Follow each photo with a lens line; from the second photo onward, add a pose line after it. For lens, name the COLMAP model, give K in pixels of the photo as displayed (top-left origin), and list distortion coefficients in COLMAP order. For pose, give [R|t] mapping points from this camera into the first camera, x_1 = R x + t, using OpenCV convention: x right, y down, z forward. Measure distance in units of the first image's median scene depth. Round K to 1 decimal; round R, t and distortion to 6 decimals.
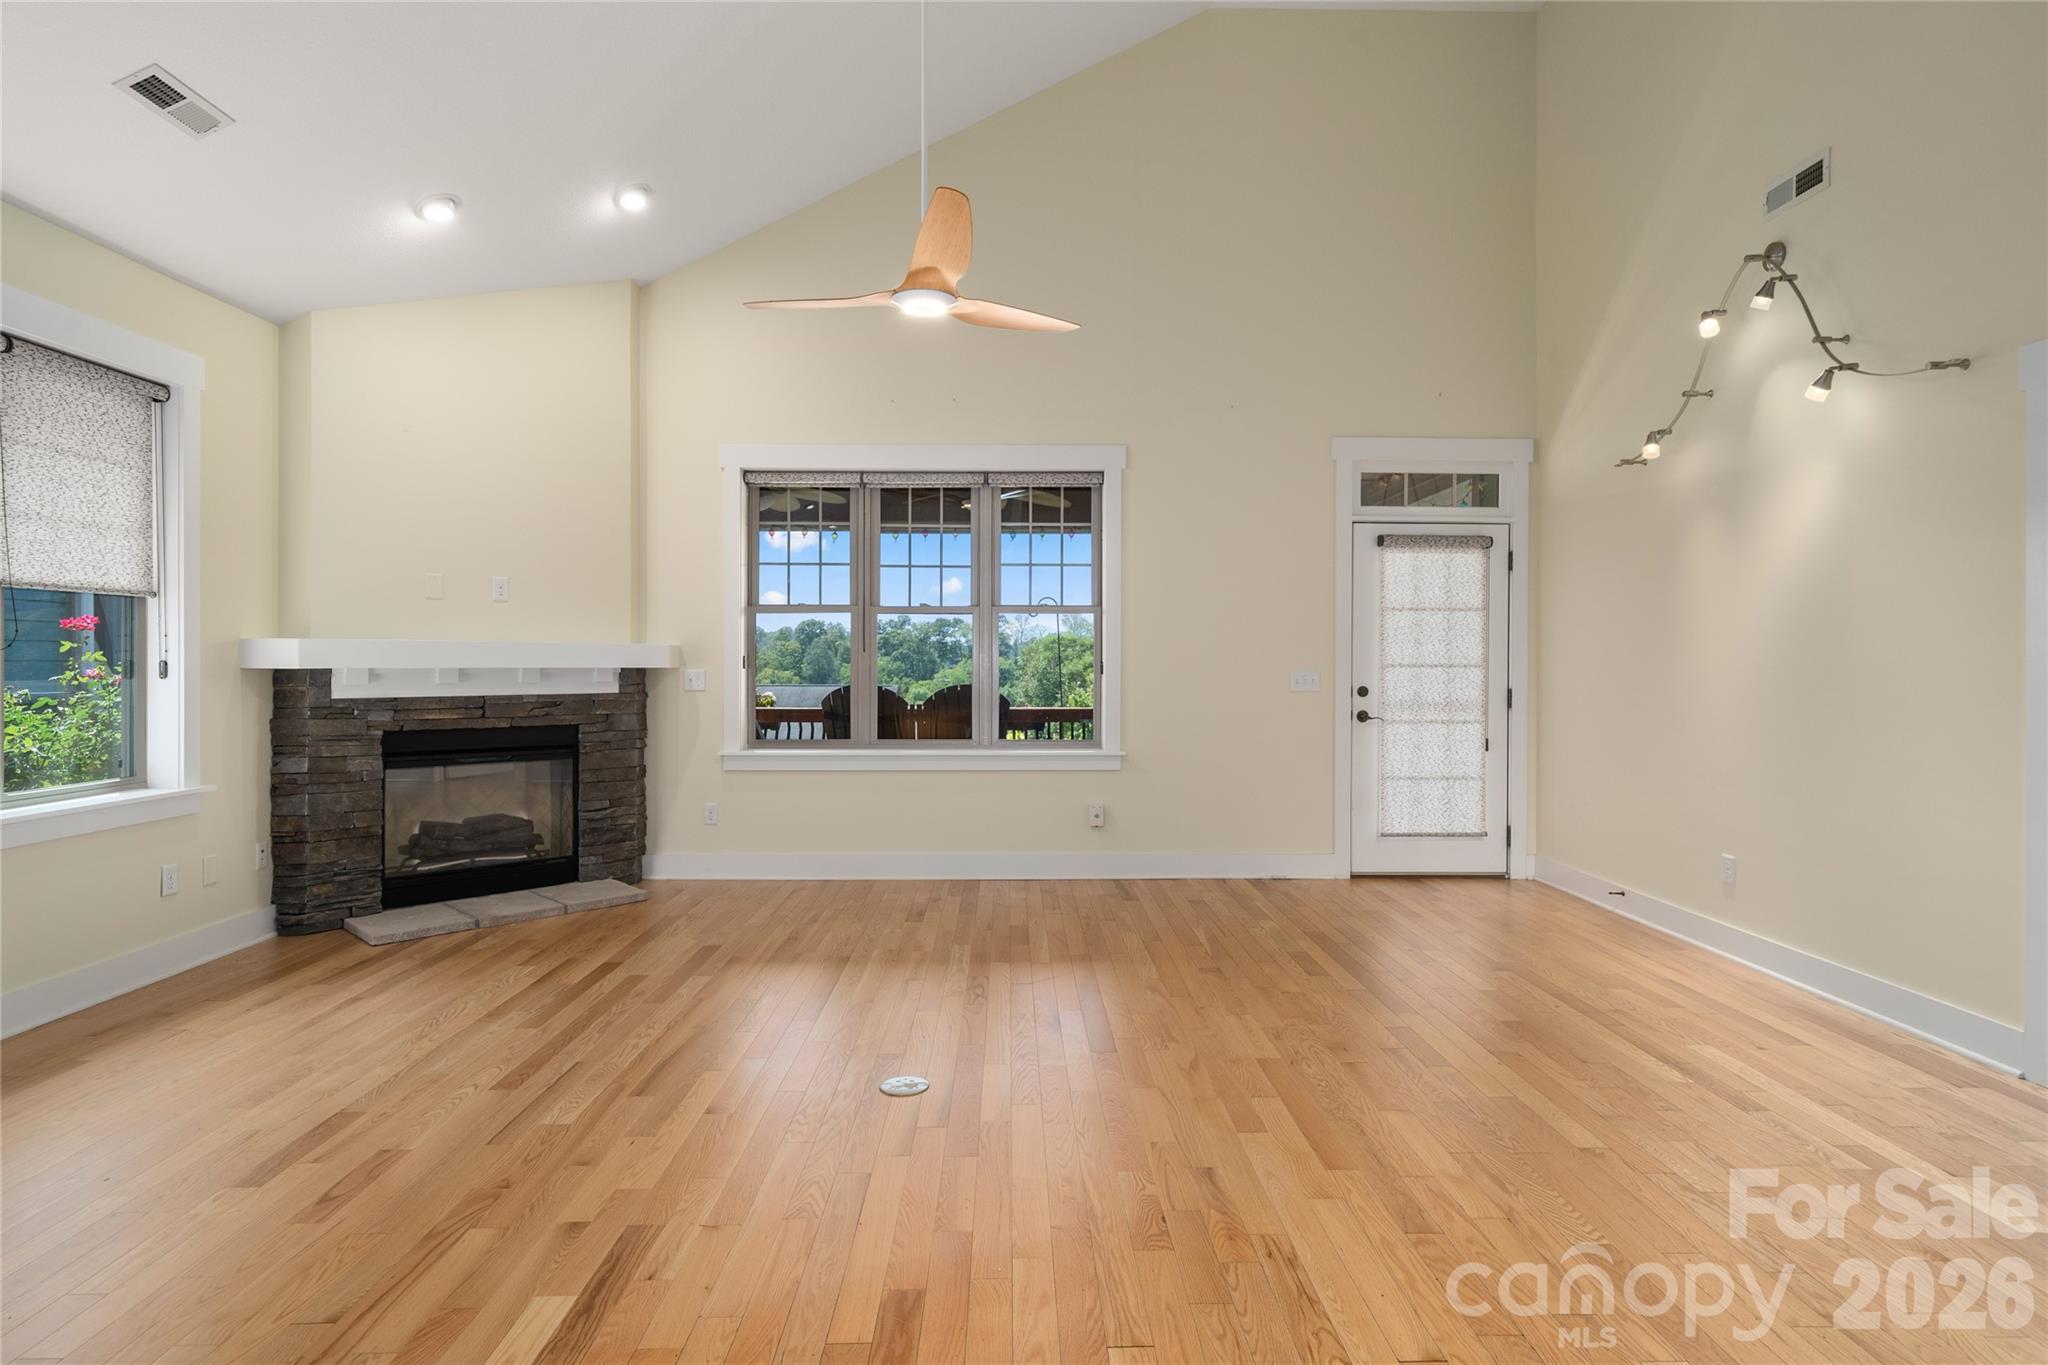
lens RADIAL K [[1072.8, 0, 1020.1], [0, 1072.8, 663.0], [0, 0, 1]] dist [0.001041, 0.001686]
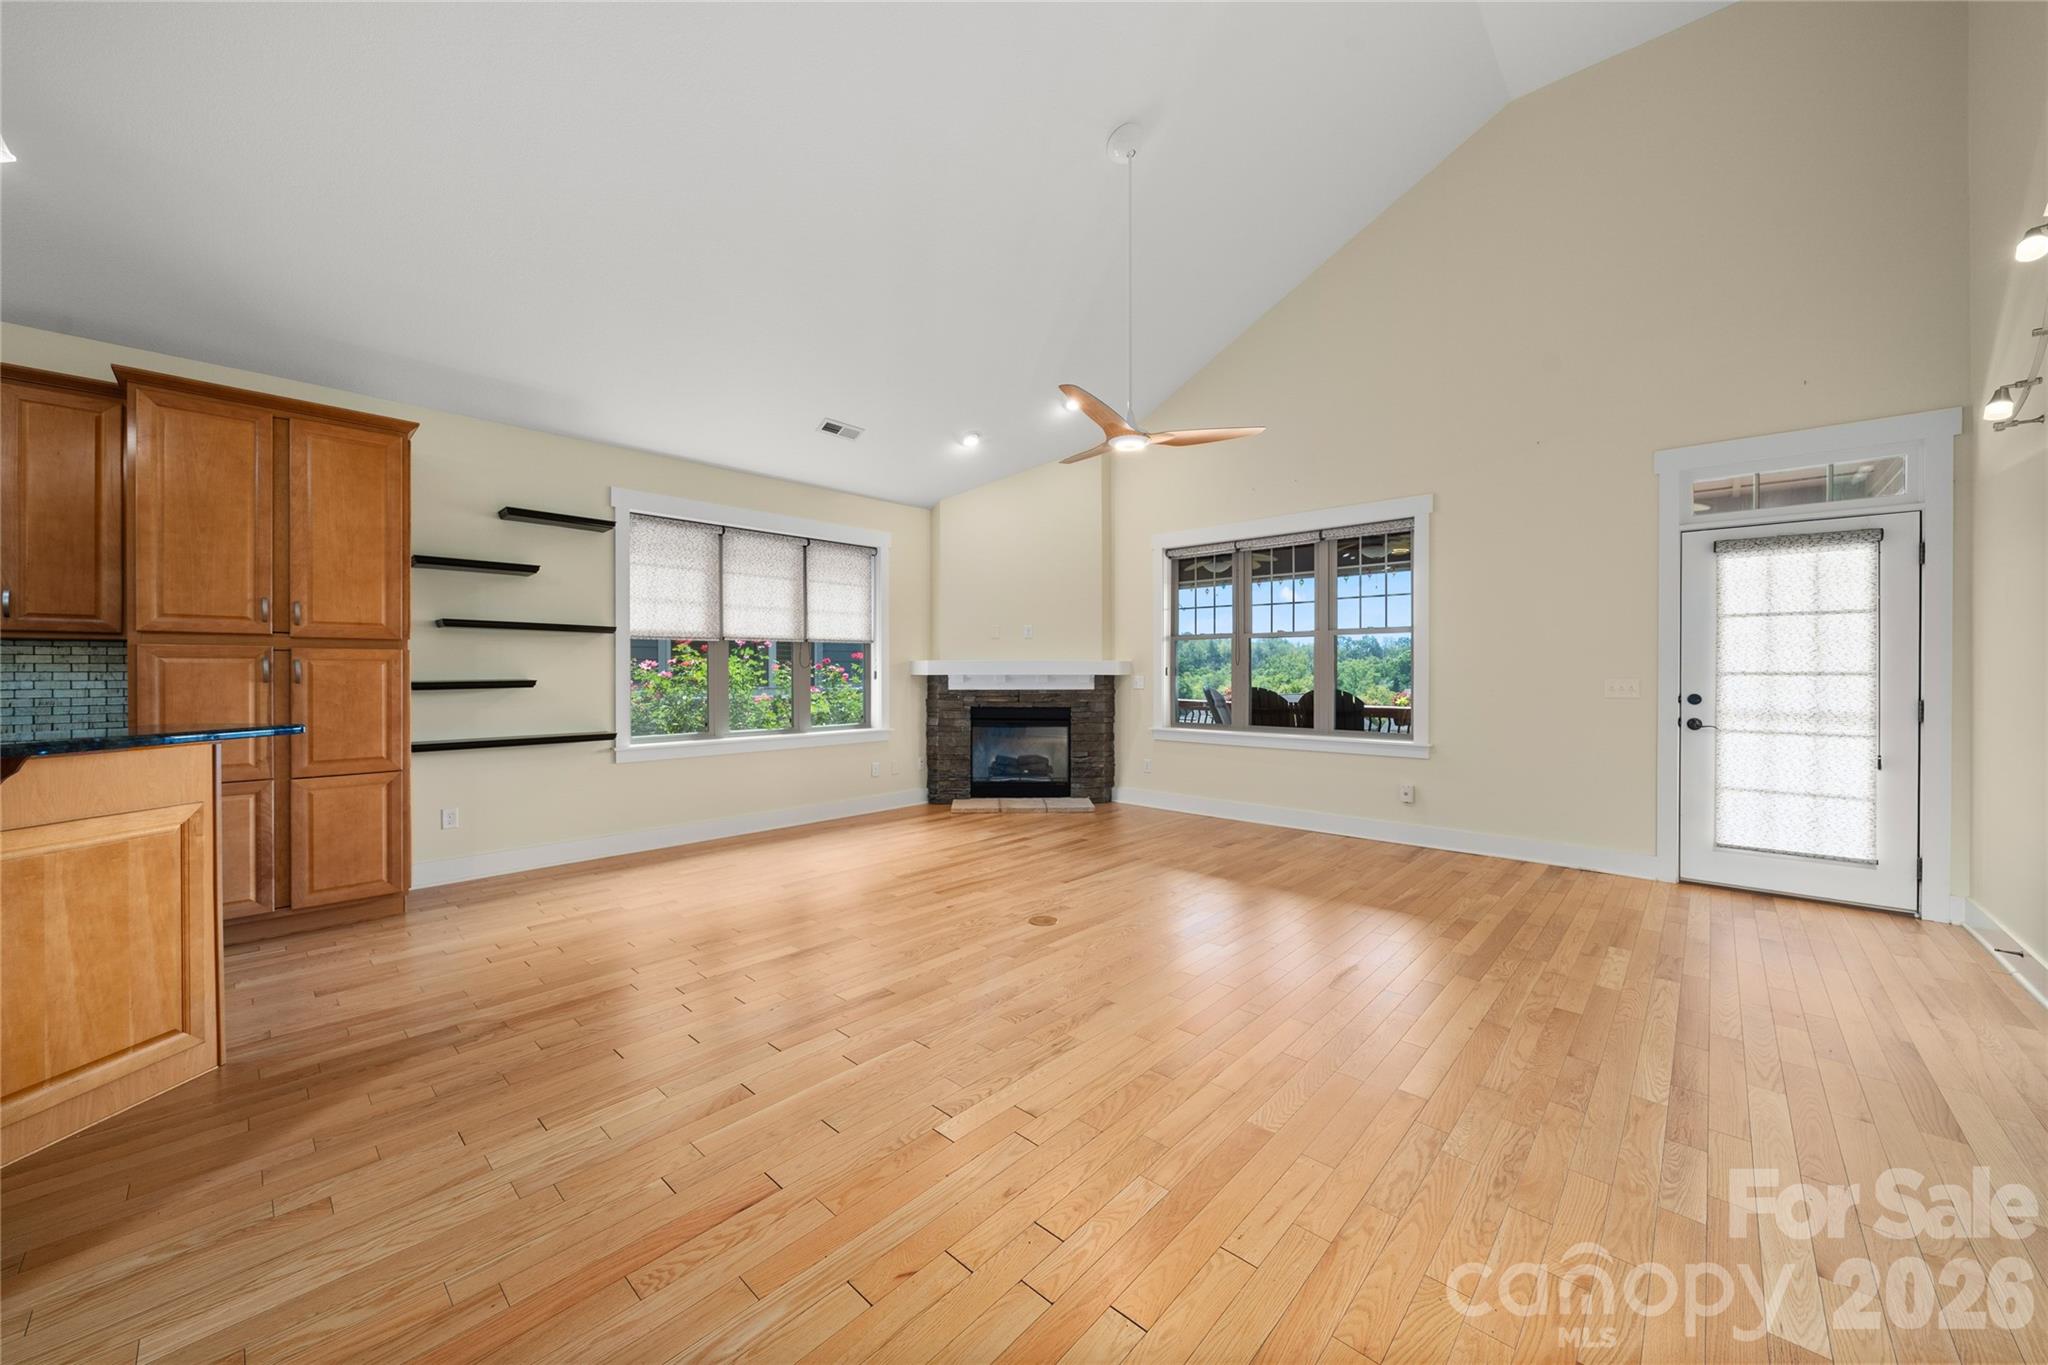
lens RADIAL K [[743.9, 0, 1016.5], [0, 743.9, 674.5], [0, 0, 1]] dist [-0.004372, 0.000480]
pose [[0.722273, 0.000768, -0.691608, 0.385321], [0.000864, 0.999998, 0.002013, 0.001263], [0.691608, -0.002052, 0.722270, 0.068849]]
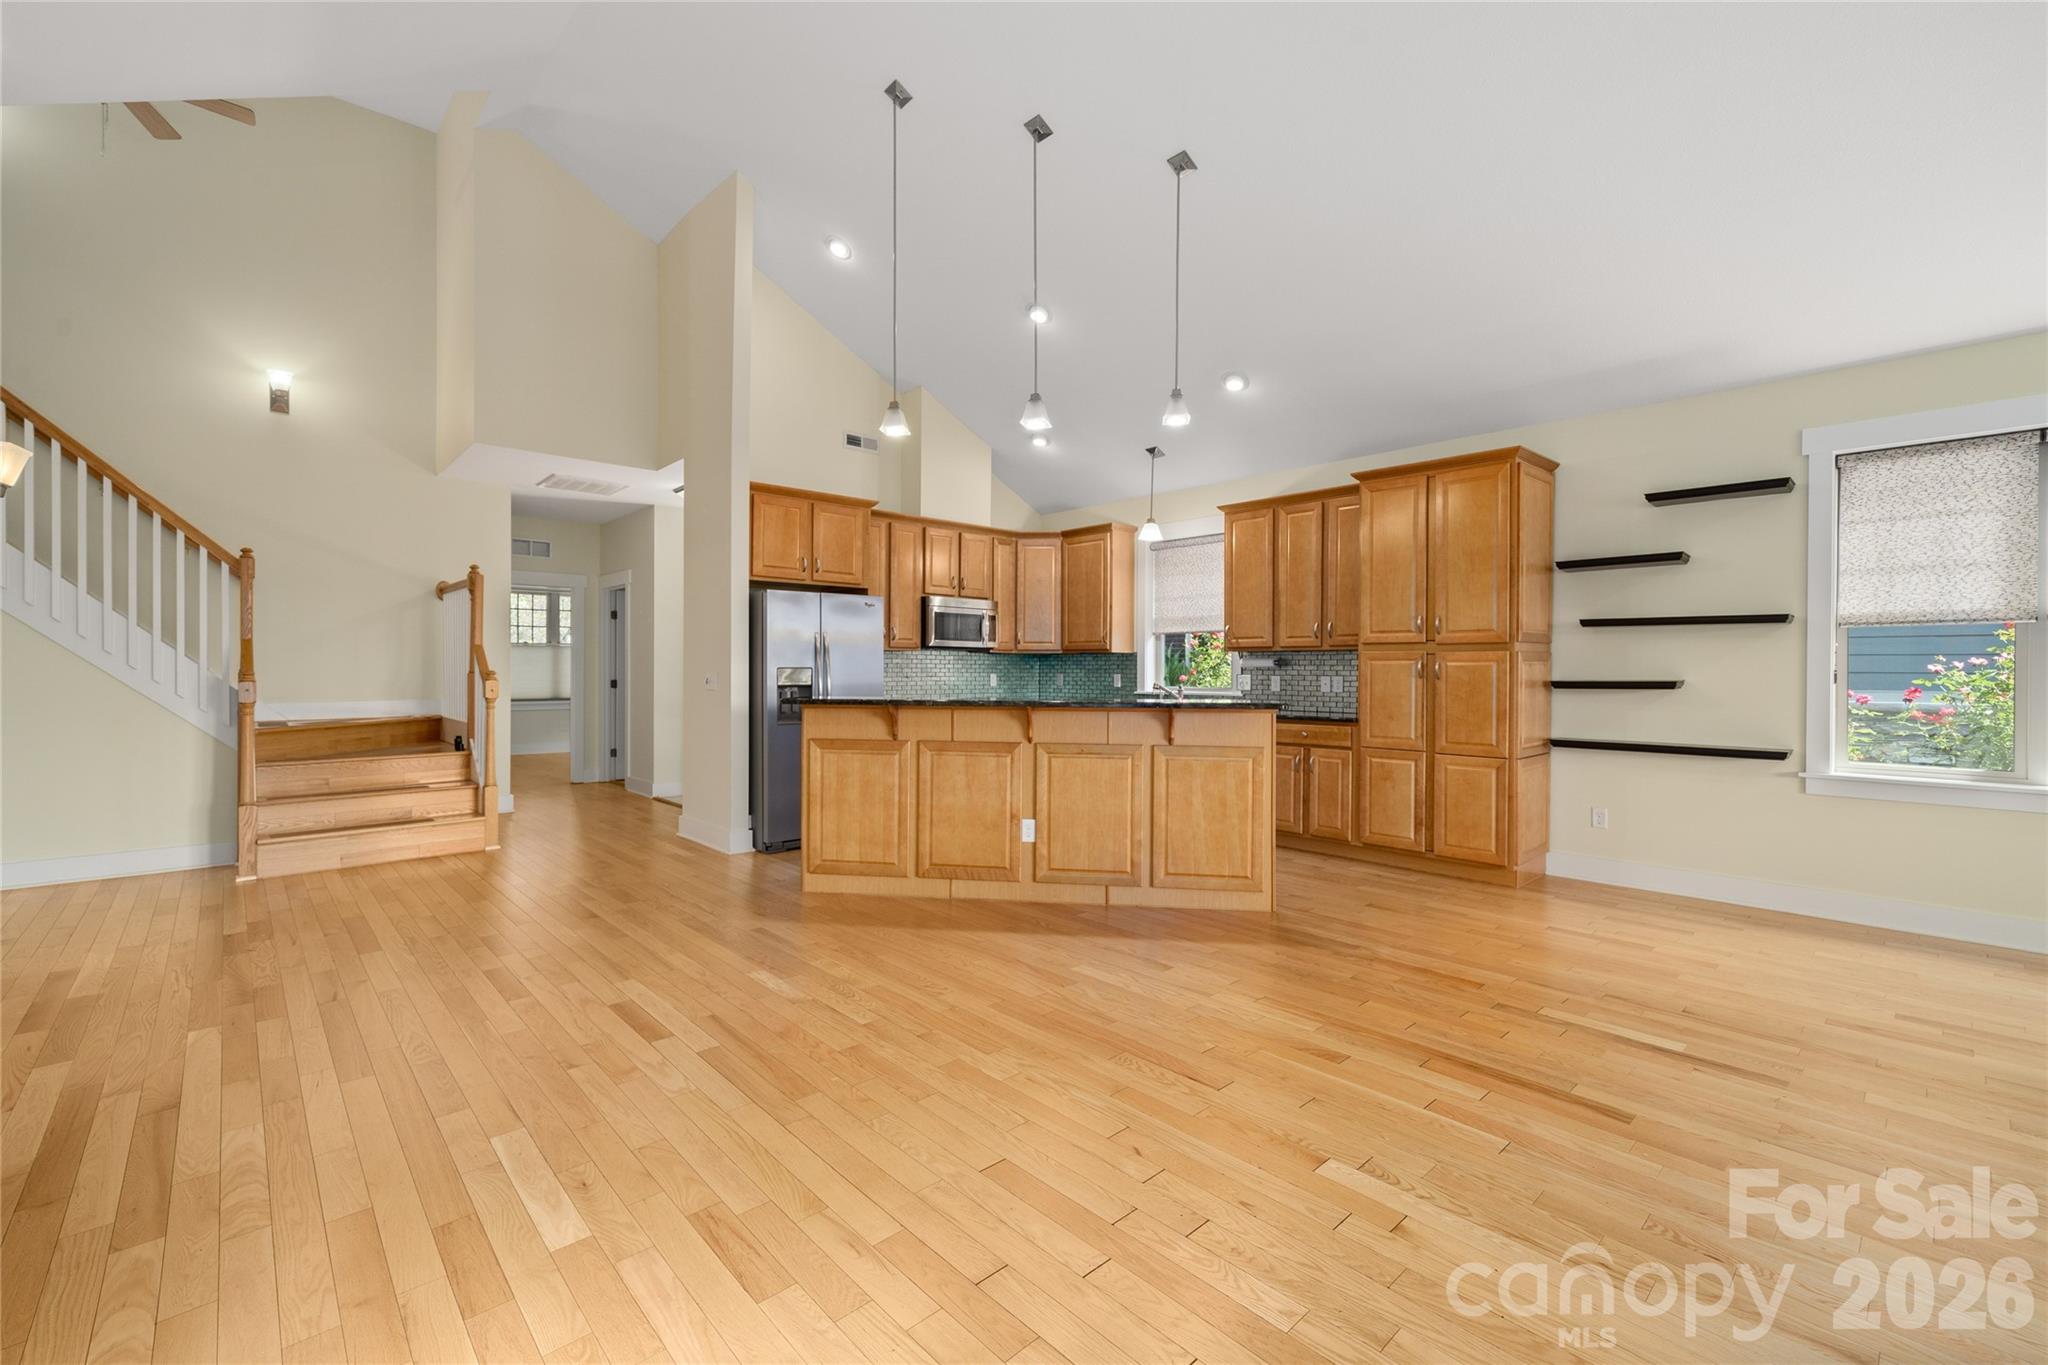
lens RADIAL K [[860.5, 0, 1034.5], [0, 860.5, 678.1], [0, 0, 1]] dist [-0.004672, -0.000588]
pose [[-0.735696, 0.001806, -0.677309, 0.469230], [-0.006542, 0.999931, 0.009773, 0.001648], [0.677280, 0.011621, -0.735634, 0.494409]]
